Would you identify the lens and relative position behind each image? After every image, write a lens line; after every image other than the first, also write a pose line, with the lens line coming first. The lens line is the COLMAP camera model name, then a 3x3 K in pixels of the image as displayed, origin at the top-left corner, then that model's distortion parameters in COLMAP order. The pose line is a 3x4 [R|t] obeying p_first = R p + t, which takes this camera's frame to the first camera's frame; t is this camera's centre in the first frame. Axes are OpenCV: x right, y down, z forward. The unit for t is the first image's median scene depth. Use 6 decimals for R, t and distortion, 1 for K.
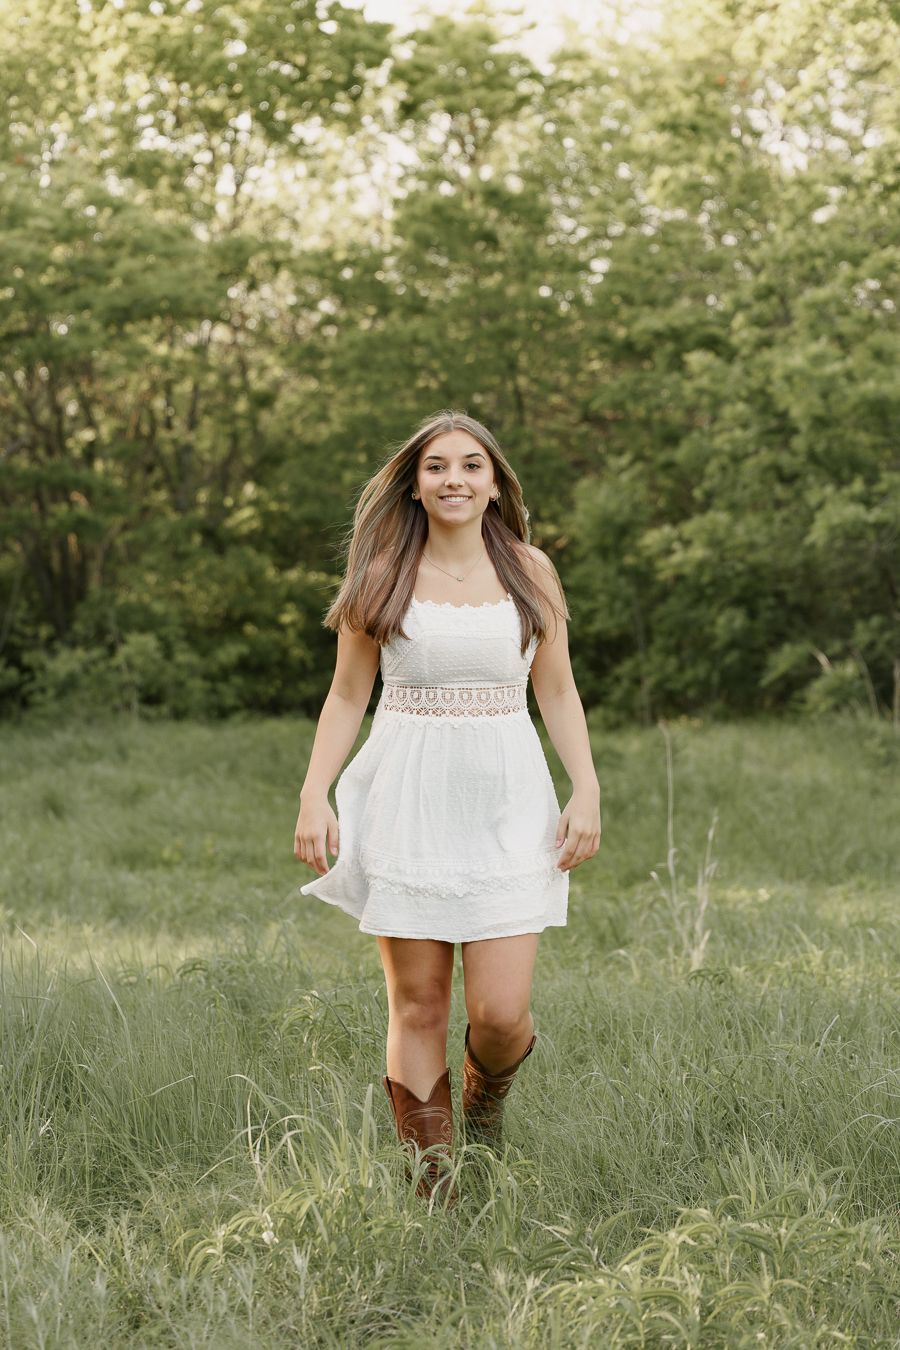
lens RADIAL K [[2683.3, 0, 450.0], [0, 2683.3, 675.0], [0, 0, 1]] dist [-0.265410, -0.019096]
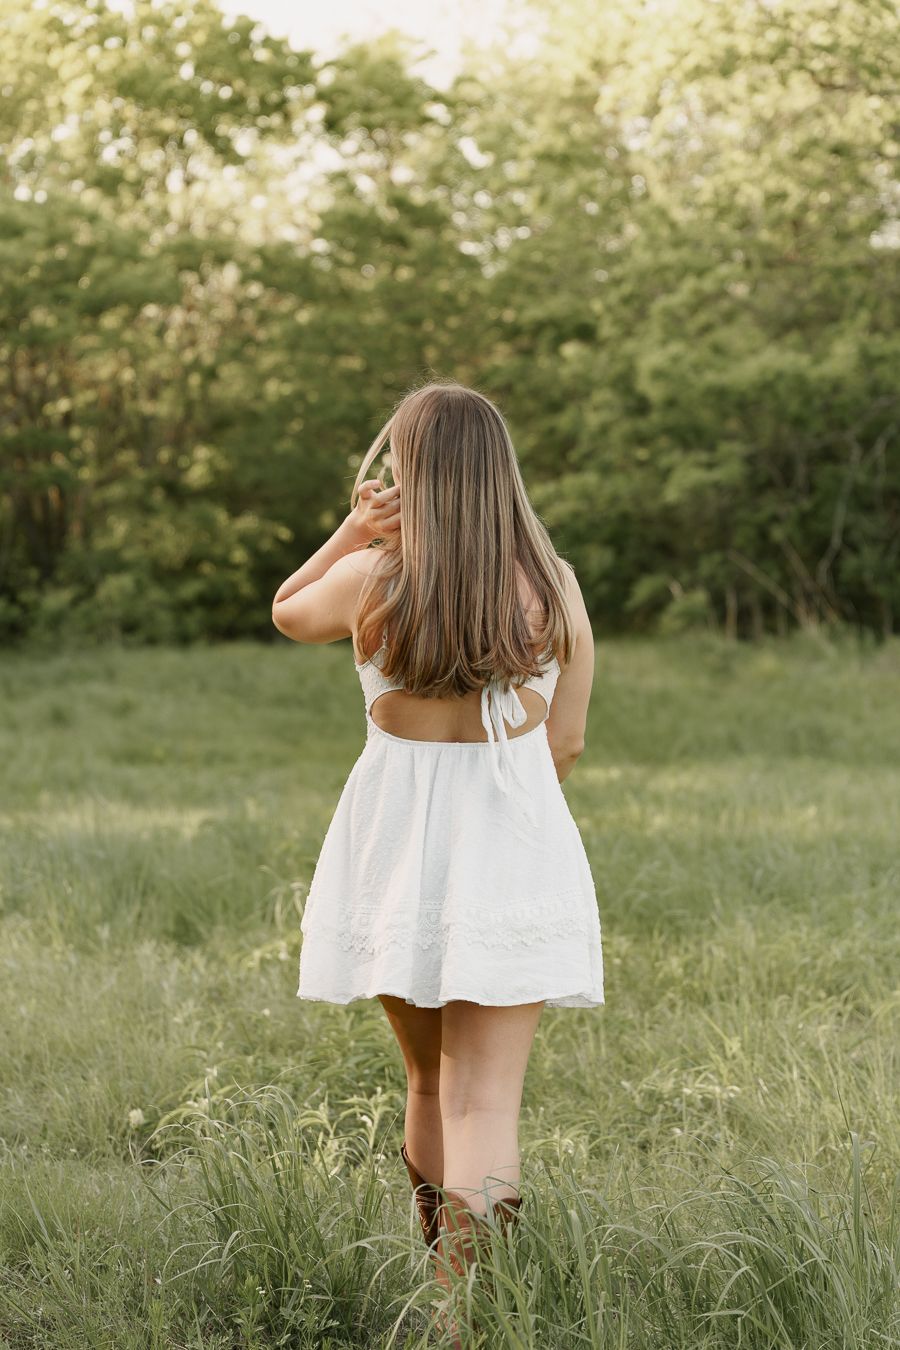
lens RADIAL K [[2688.2, 0, 450.0], [0, 2688.2, 675.0], [0, 0, 1]] dist [0.620795, 0.069775]
pose [[0.999444, -0.015886, 0.029306, -0.002674], [0.014897, 0.999322, 0.033664, -0.009829], [-0.029821, -0.033209, 0.999003, -0.243213]]
